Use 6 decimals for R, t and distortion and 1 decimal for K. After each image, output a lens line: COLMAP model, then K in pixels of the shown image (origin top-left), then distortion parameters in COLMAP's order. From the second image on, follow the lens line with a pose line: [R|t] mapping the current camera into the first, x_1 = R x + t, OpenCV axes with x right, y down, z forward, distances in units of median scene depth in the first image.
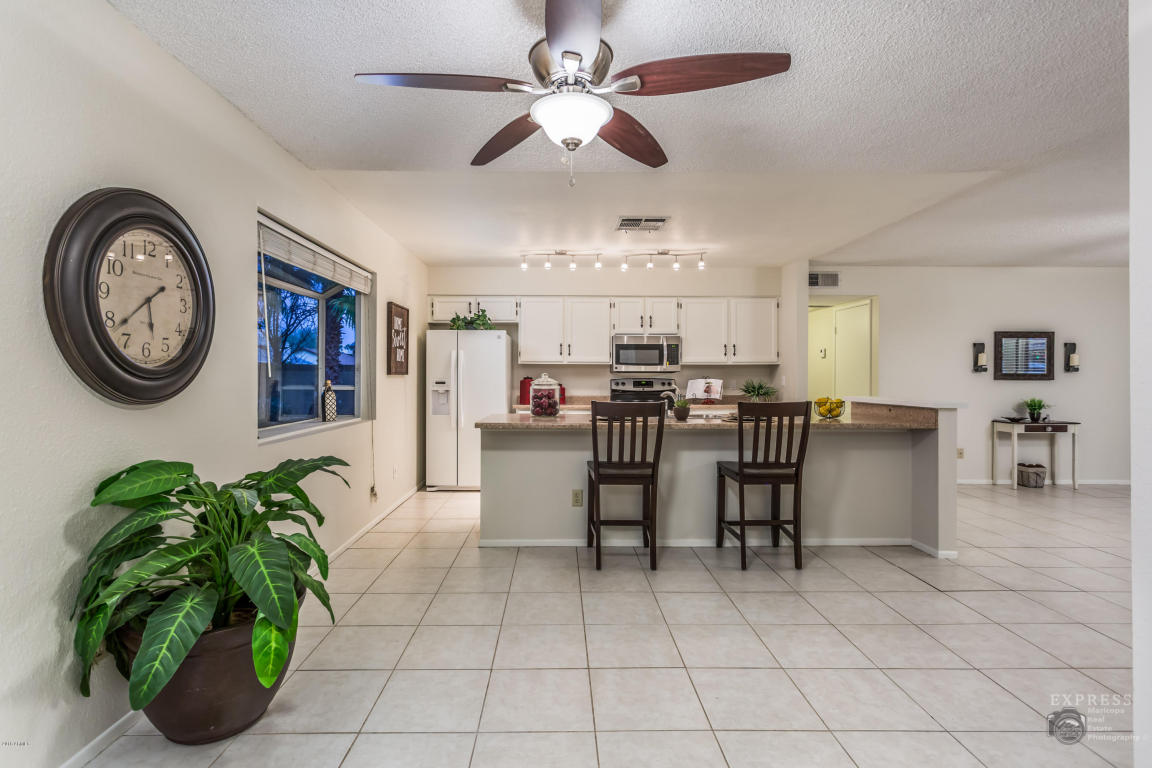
lens RADIAL K [[556.0, 0, 546.3], [0, 556.0, 370.6], [0, 0, 1]] dist [-0.019546, 0.005945]
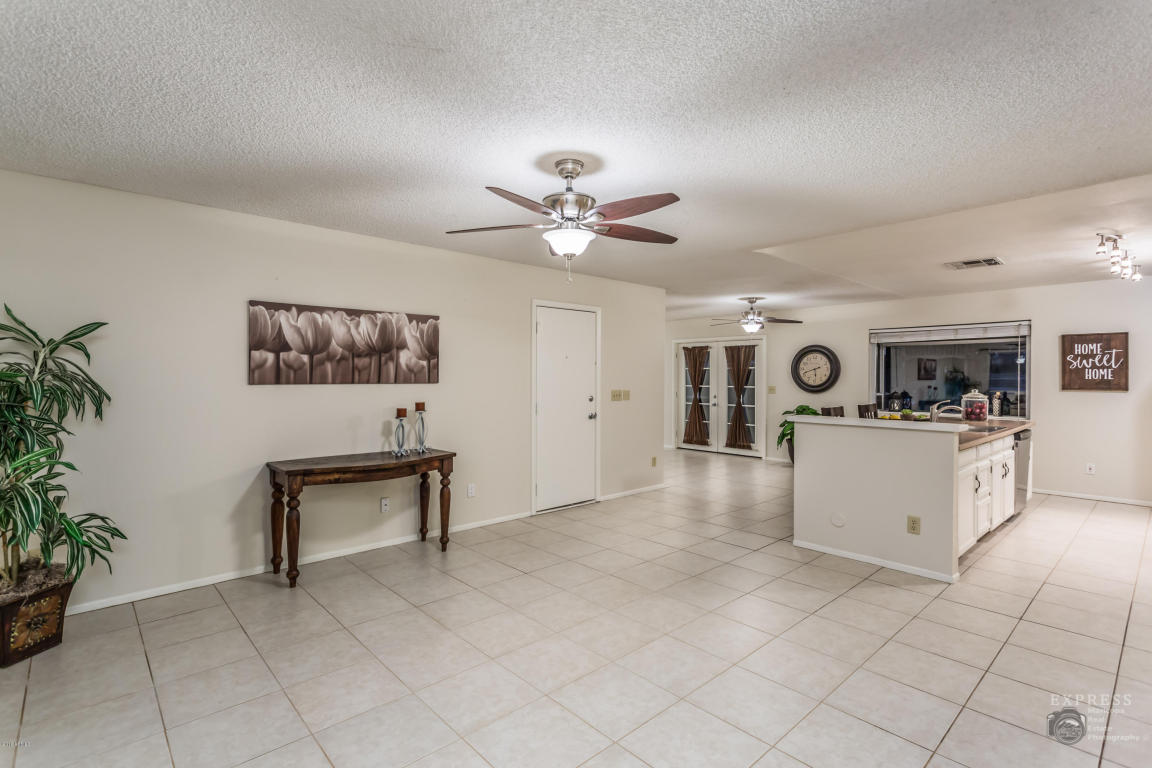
lens RADIAL K [[556.0, 0, 572.7], [0, 556.0, 377.9], [0, 0, 1]] dist [-0.019546, 0.005945]
pose [[-0.718528, -0.005526, -0.695476, 1.129164], [0.003190, 0.999932, -0.011240, -0.007988], [0.695491, -0.010295, -0.718461, 0.878765]]
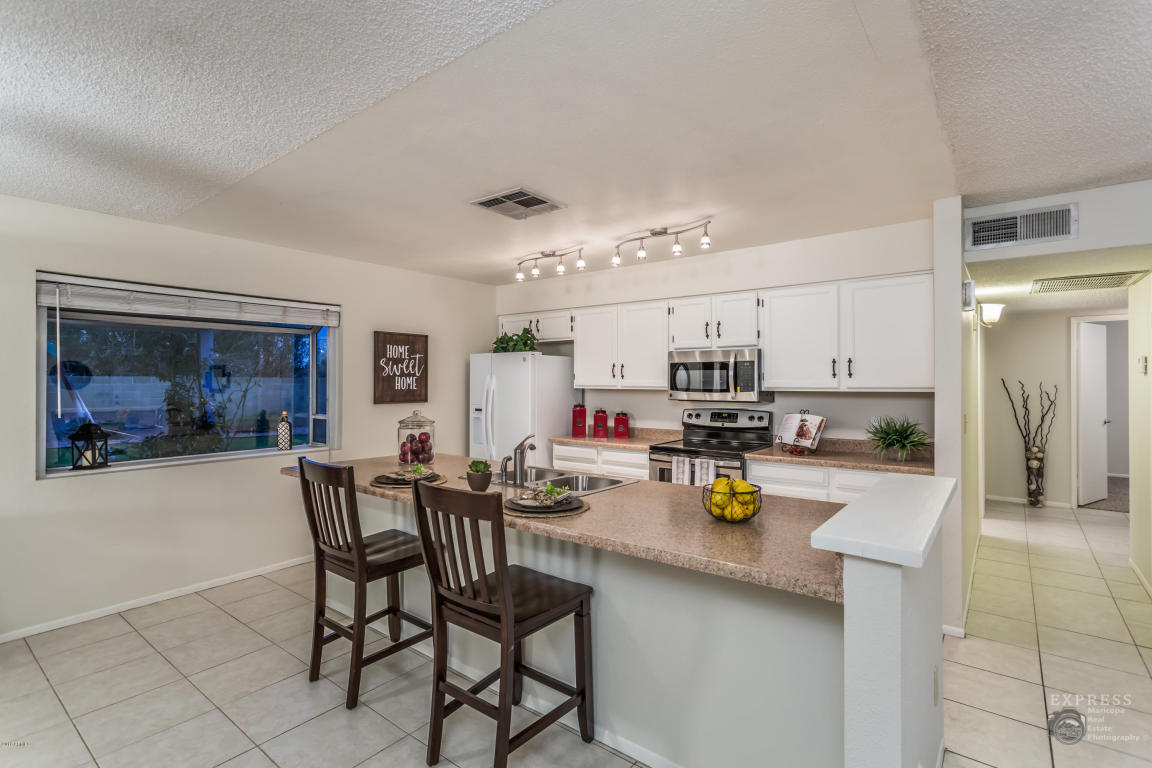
lens RADIAL K [[556.0, 0, 568.8], [0, 556.0, 377.1], [0, 0, 1]] dist [-0.019546, 0.005945]
pose [[0.797749, -0.007486, -0.602943, 0.458103], [0.007617, 0.999968, -0.002337, -0.027748], [0.602941, -0.002728, 0.797781, 0.327110]]
